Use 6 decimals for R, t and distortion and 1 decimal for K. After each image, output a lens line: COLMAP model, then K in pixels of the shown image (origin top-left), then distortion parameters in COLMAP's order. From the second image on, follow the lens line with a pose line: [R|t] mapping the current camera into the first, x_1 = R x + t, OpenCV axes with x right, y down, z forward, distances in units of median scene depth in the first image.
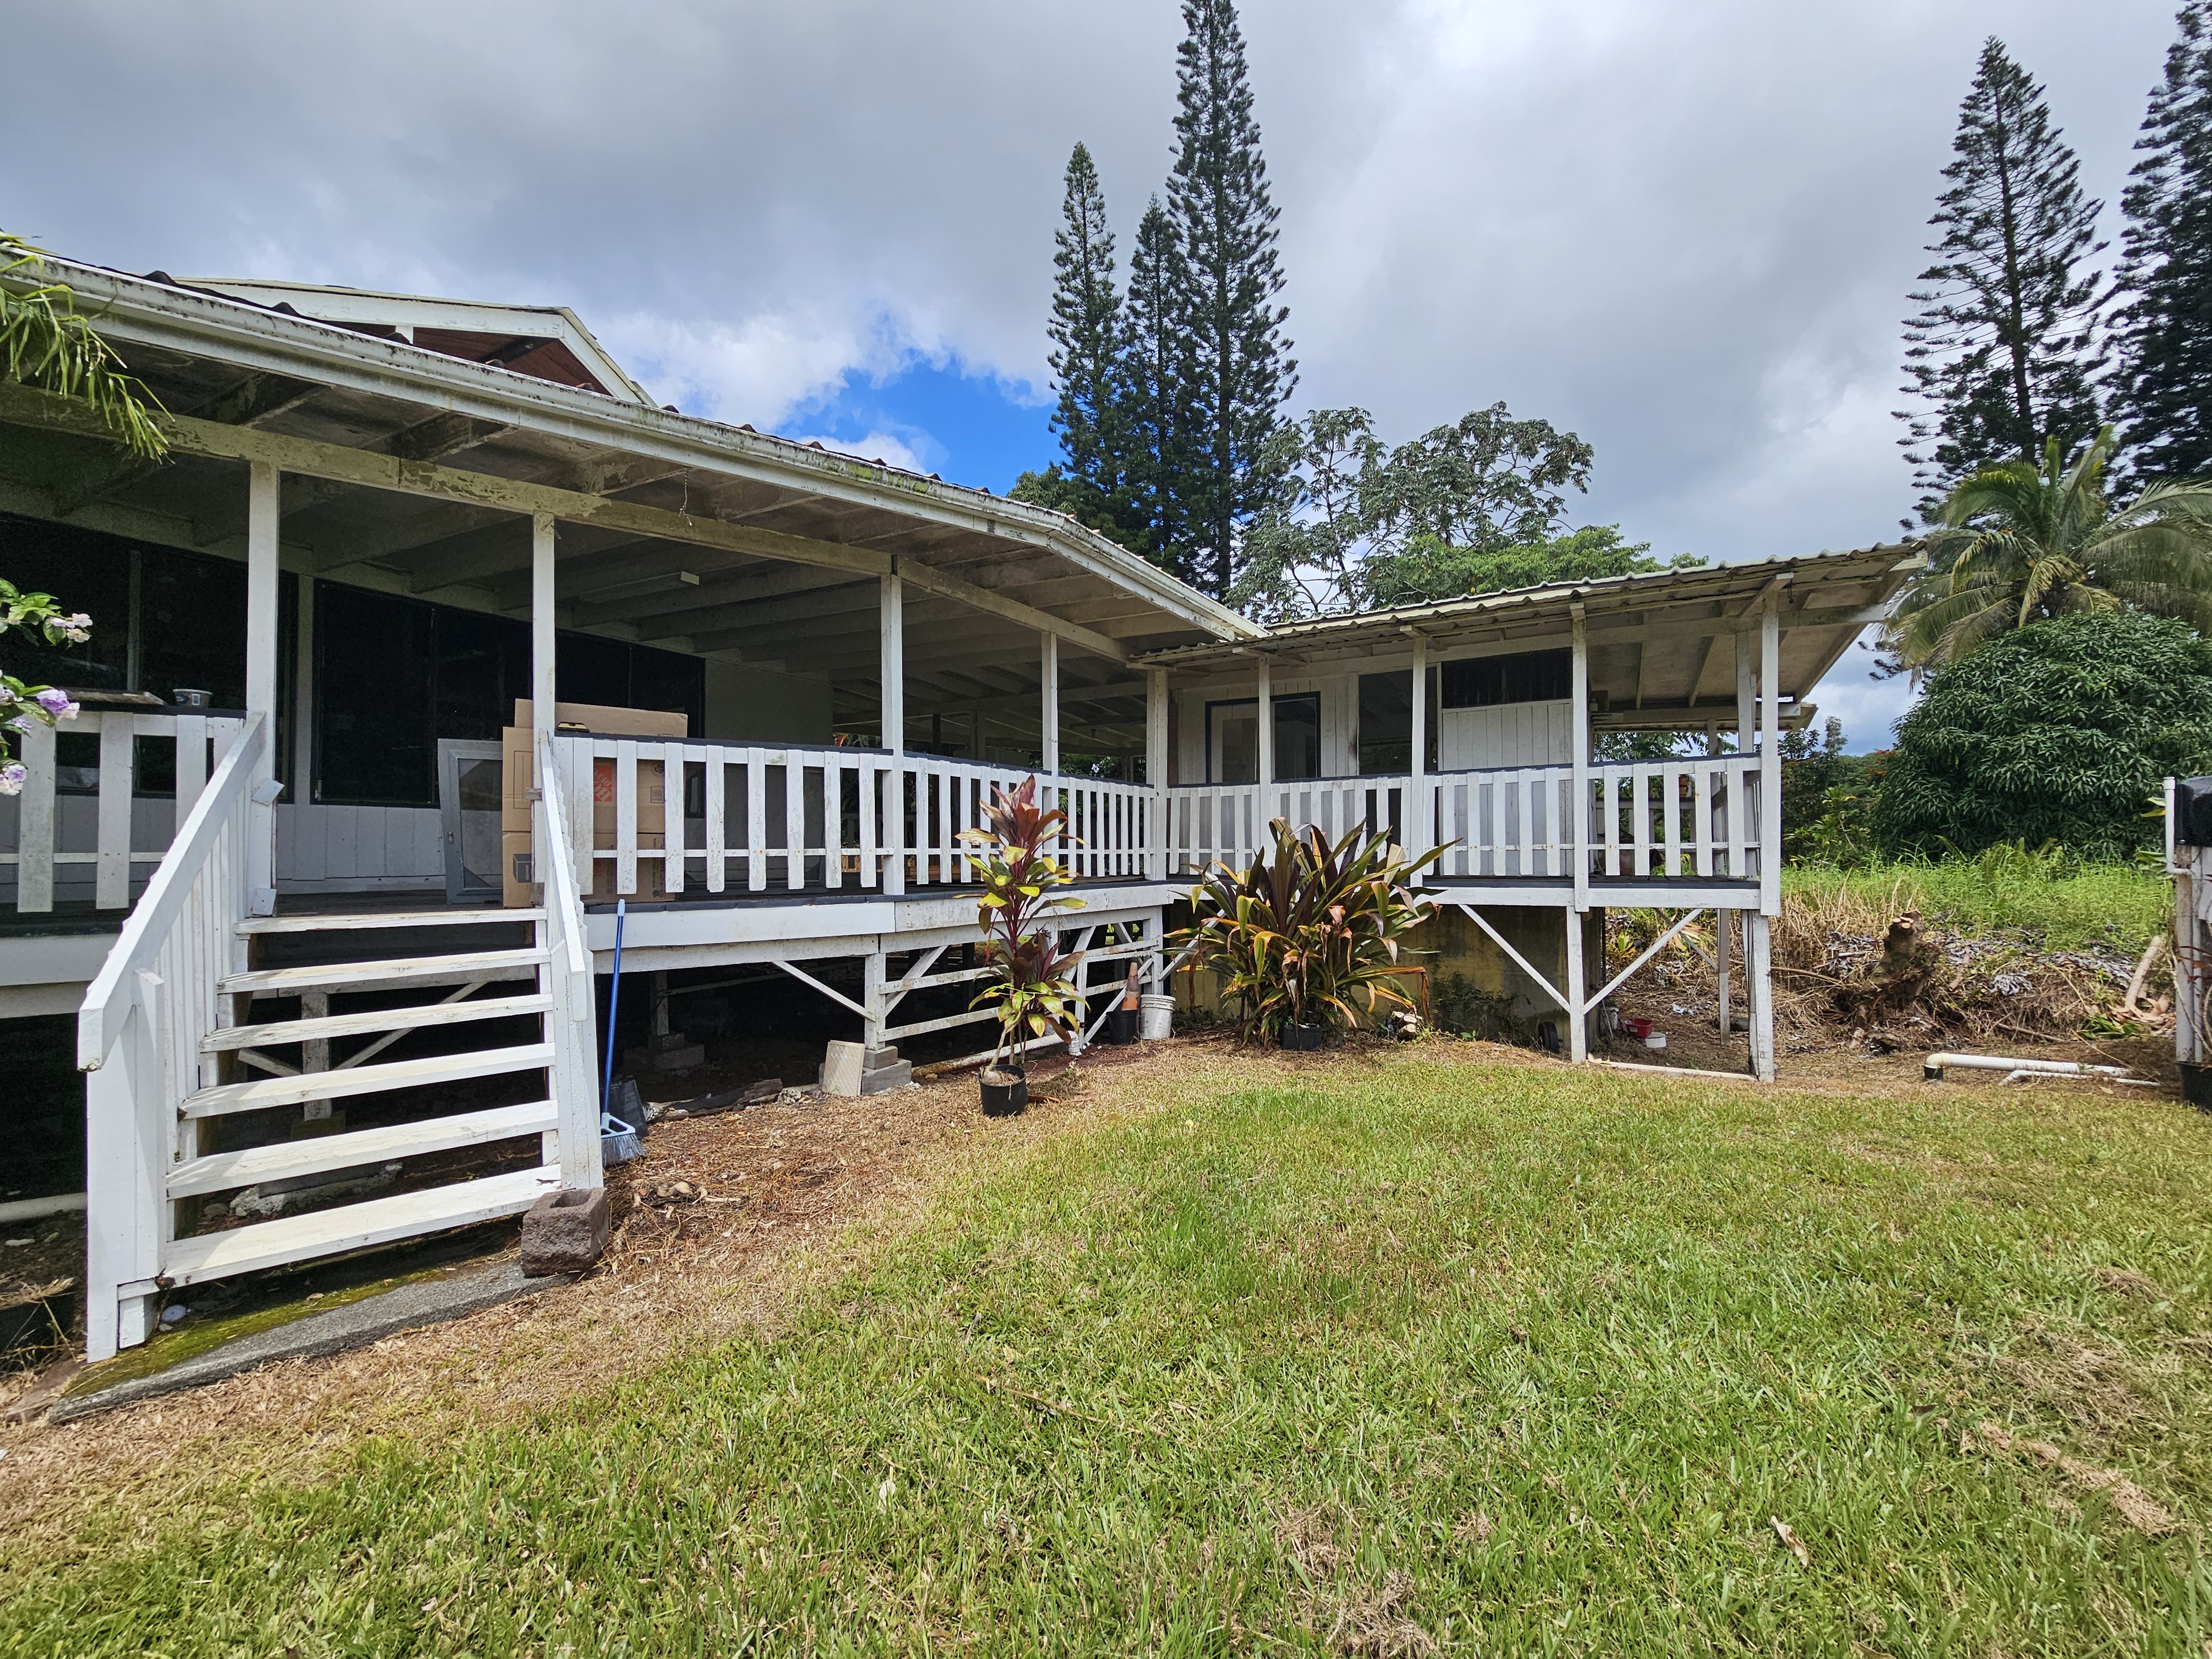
lens RADIAL K [[911.5, 0, 1106.0], [0, 911.5, 829.5], [0, 0, 1]] dist [-0.002290, -0.000158]
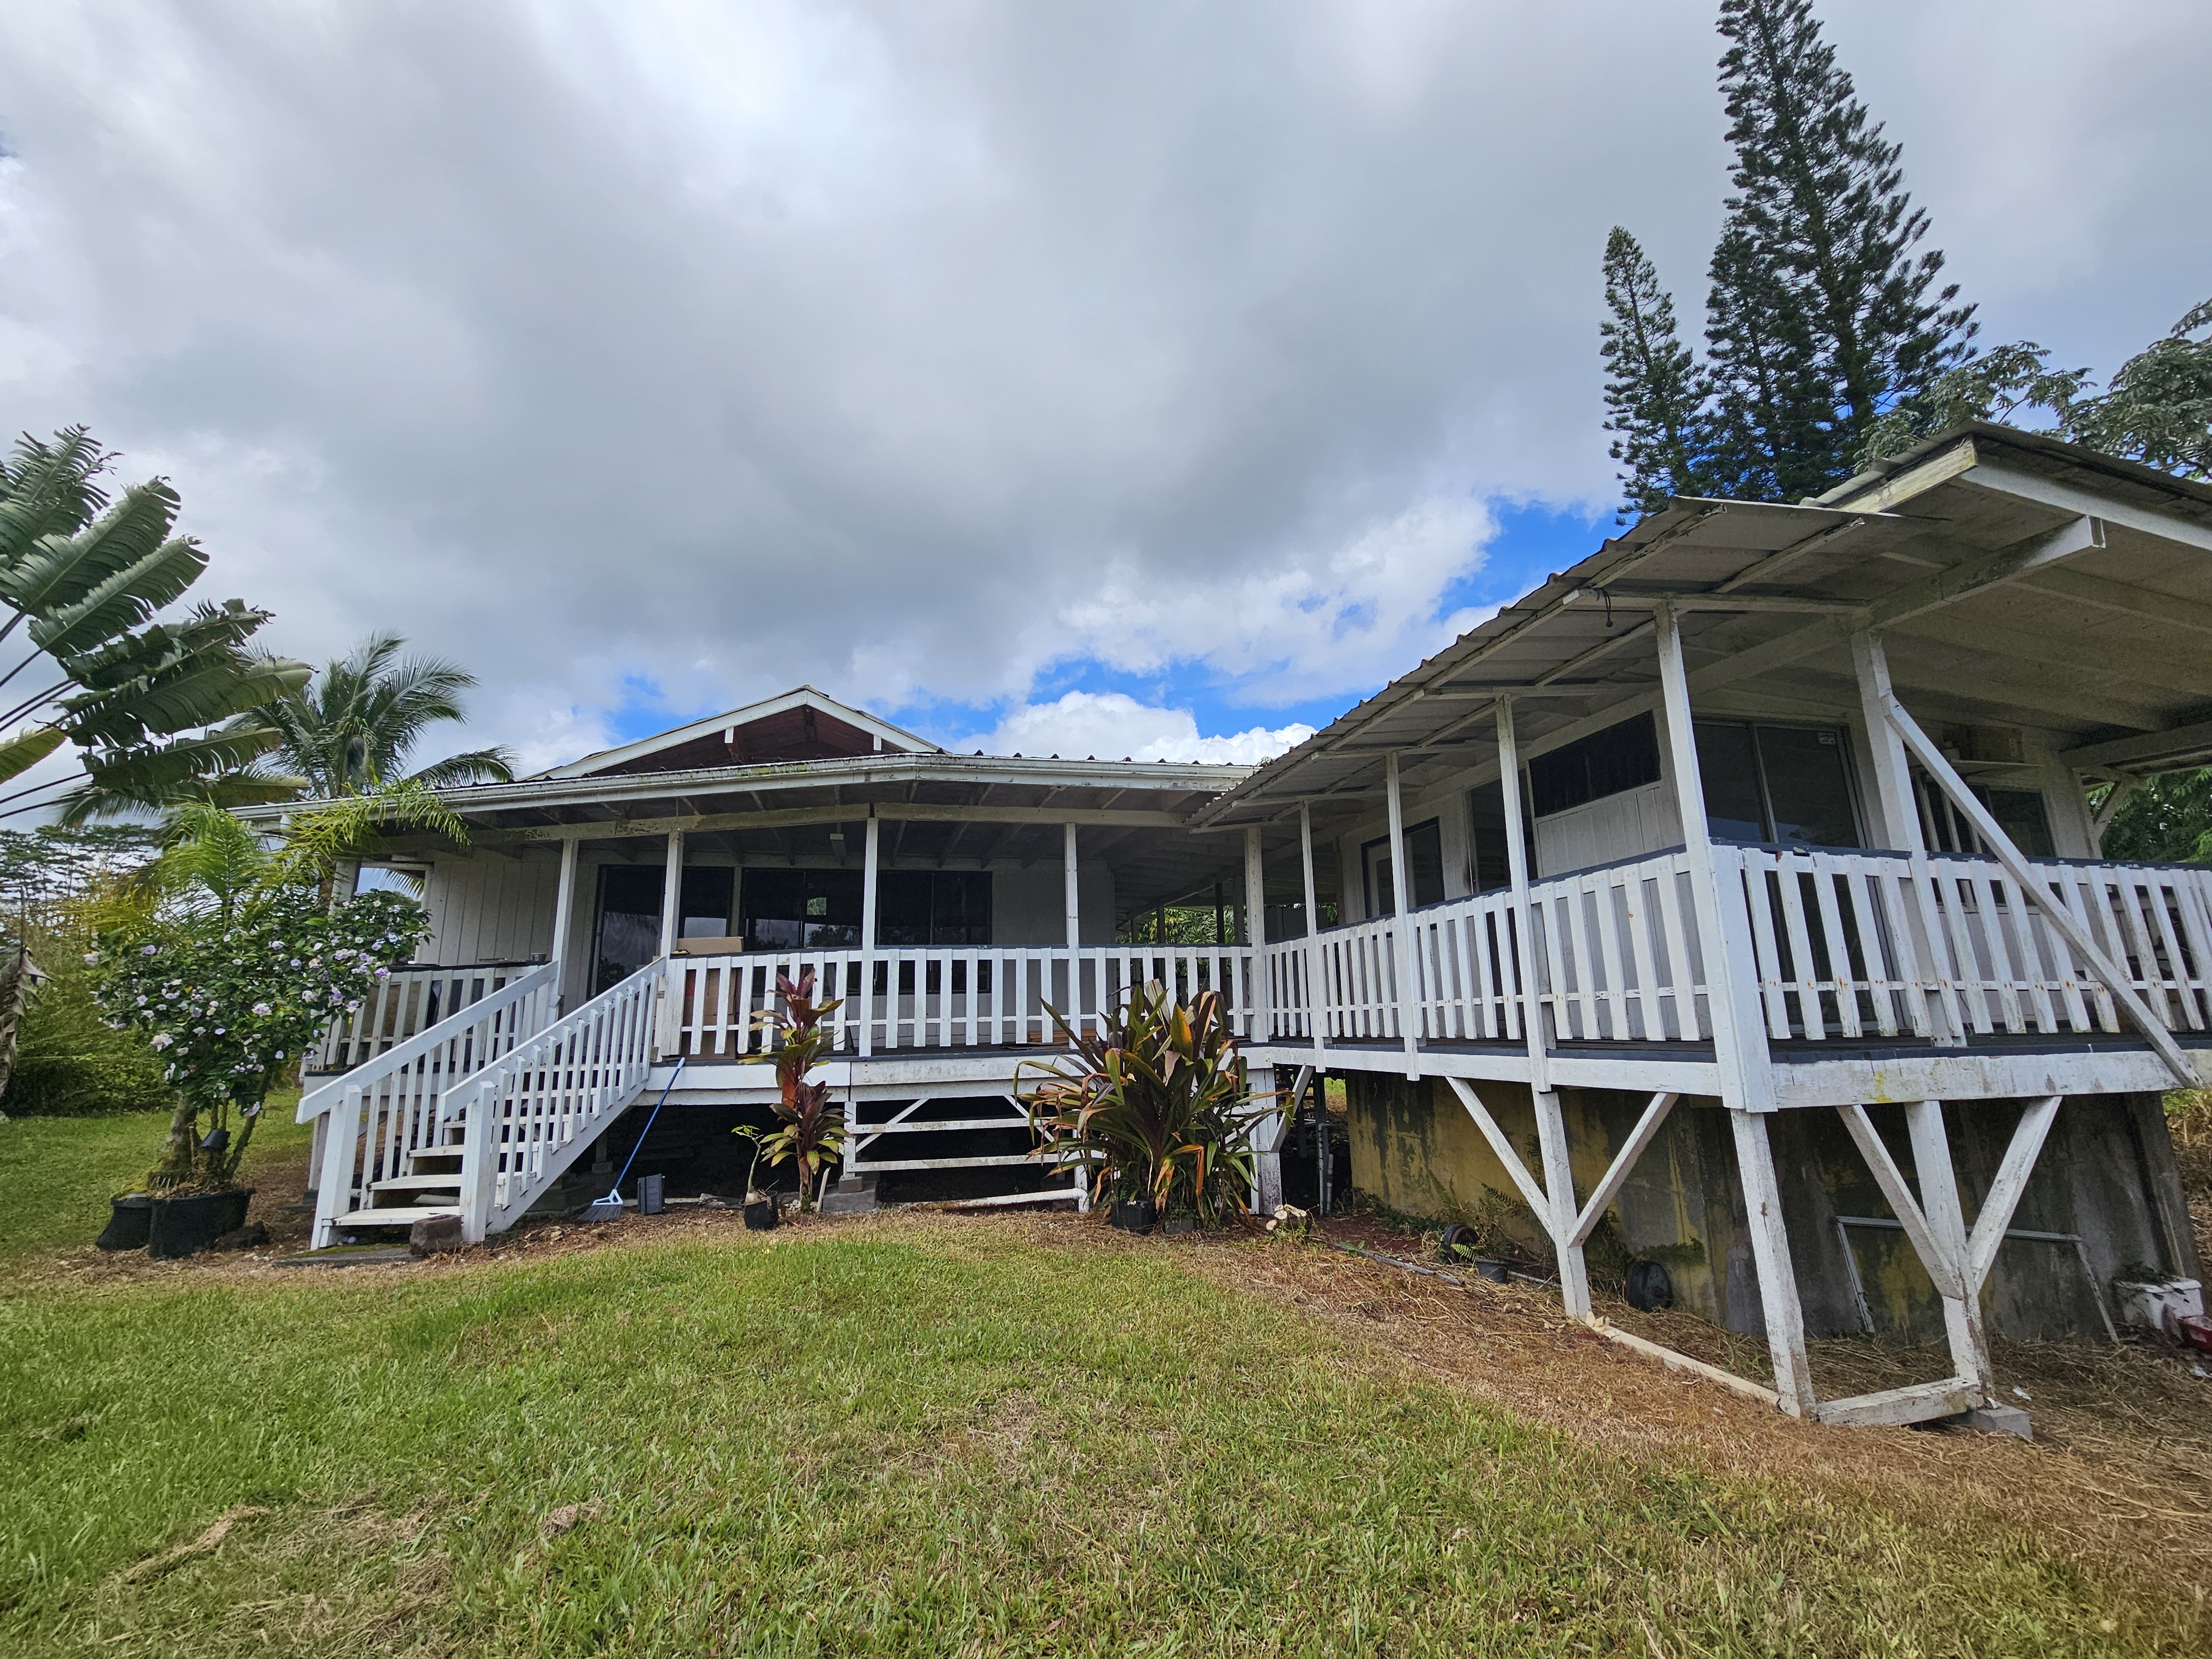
lens RADIAL K [[897.3, 0, 1107.5], [0, 897.3, 837.4], [0, 0, 1]] dist [-0.001547, 0.000040]
pose [[0.711834, -0.153977, -0.685262, 0.686800], [0.044732, 0.983631, -0.174554, 0.001777], [0.700922, 0.093600, 0.707069, 0.214664]]
